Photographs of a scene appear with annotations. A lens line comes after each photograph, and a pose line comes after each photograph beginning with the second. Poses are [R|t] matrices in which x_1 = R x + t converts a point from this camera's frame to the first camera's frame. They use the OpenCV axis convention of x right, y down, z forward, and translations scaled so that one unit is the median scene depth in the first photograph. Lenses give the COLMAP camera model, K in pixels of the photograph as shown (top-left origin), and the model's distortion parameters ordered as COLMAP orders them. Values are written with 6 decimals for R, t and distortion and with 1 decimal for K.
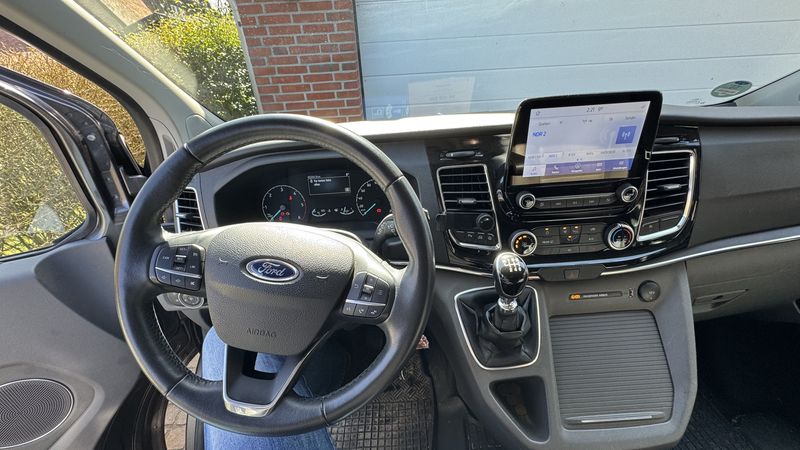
lens RADIAL K [[319.2, 0, 400.0], [0, 319.2, 225.0], [0, 0, 1]] dist [0.000130, -0.000060]
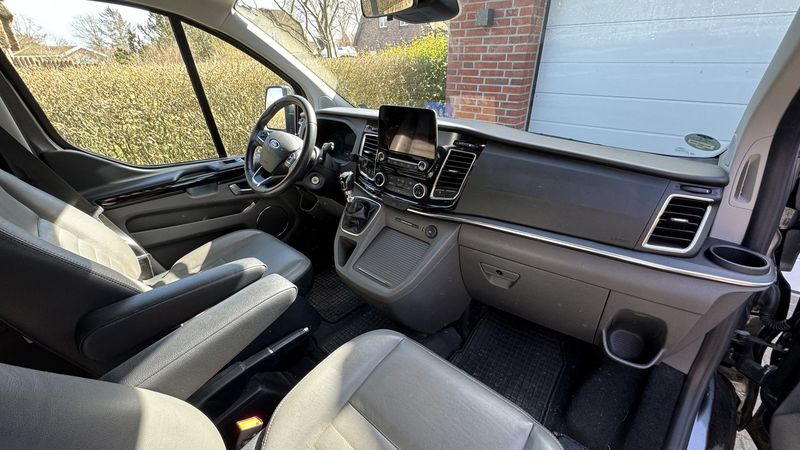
lens RADIAL K [[319.2, 0, 400.0], [0, 319.2, 225.0], [0, 0, 1]] dist [0.000130, -0.000060]
pose [[0.732784, 0.357354, -0.579073, 1.535120], [-0.367814, 0.923980, 0.104754, 0.058685], [0.572487, 0.136229, 0.808518, -0.412135]]
